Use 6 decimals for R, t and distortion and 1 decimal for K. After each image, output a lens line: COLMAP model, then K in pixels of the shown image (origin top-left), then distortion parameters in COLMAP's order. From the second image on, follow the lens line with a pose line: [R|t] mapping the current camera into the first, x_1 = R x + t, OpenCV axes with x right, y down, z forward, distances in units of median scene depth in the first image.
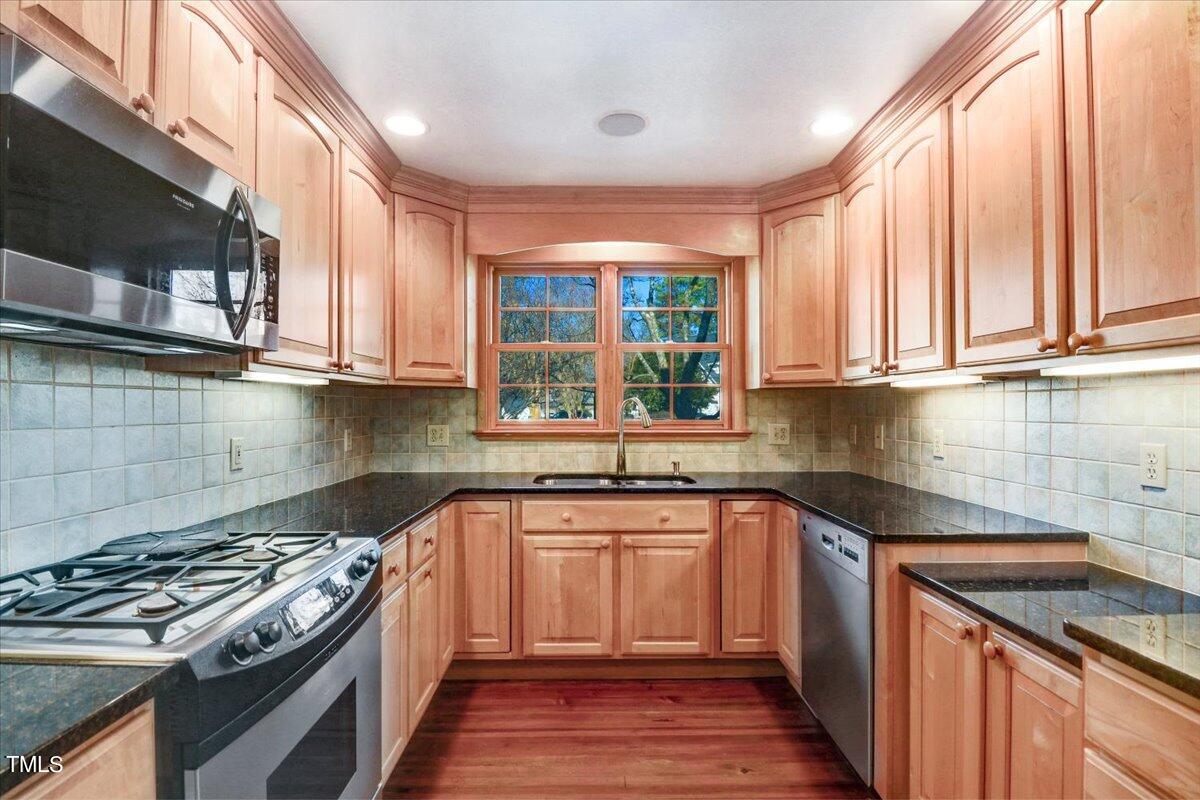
lens RADIAL K [[579.3, 0, 597.3], [0, 579.3, 410.6], [0, 0, 1]] dist [-0.011585, -0.004783]
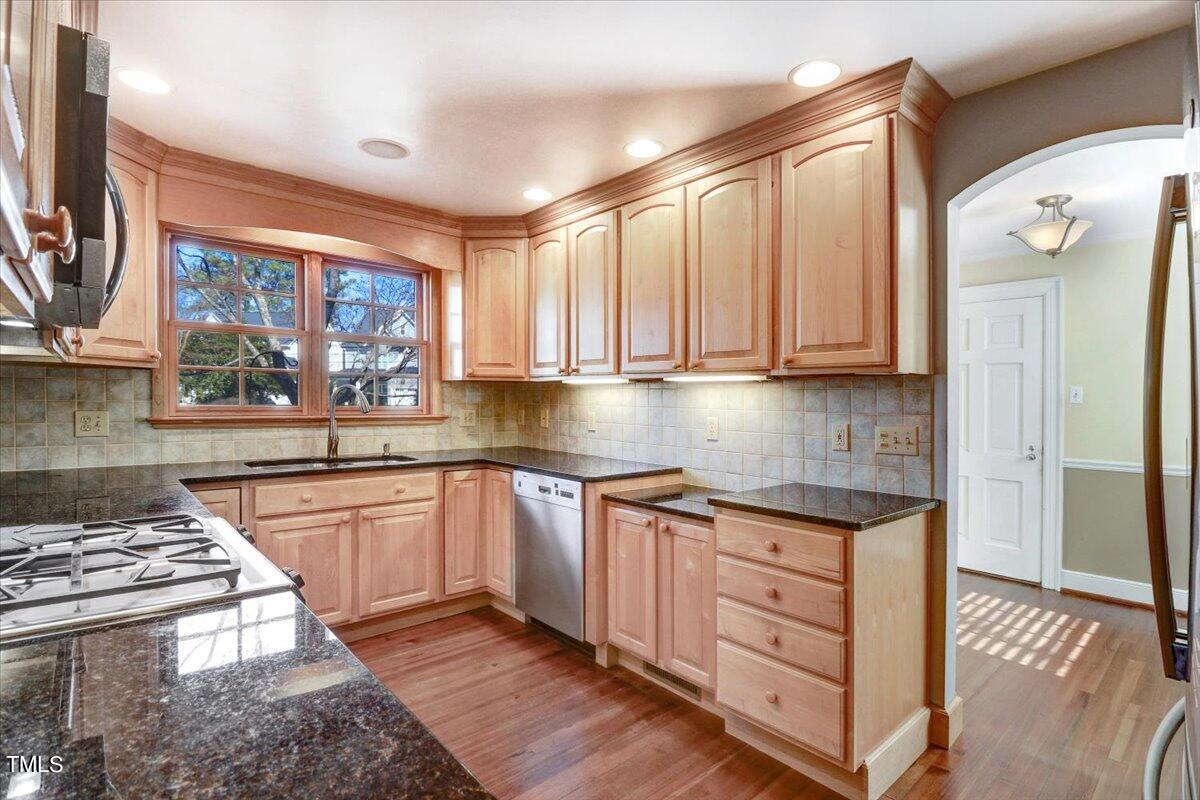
lens RADIAL K [[579.3, 0, 602.6], [0, 579.3, 398.3], [0, 0, 1]] dist [-0.011585, -0.004783]
pose [[0.752408, 0.011426, 0.658599, -0.340267], [-0.010928, 0.999928, -0.004863, 0.002491], [-0.658607, -0.003538, 0.752479, -0.138131]]
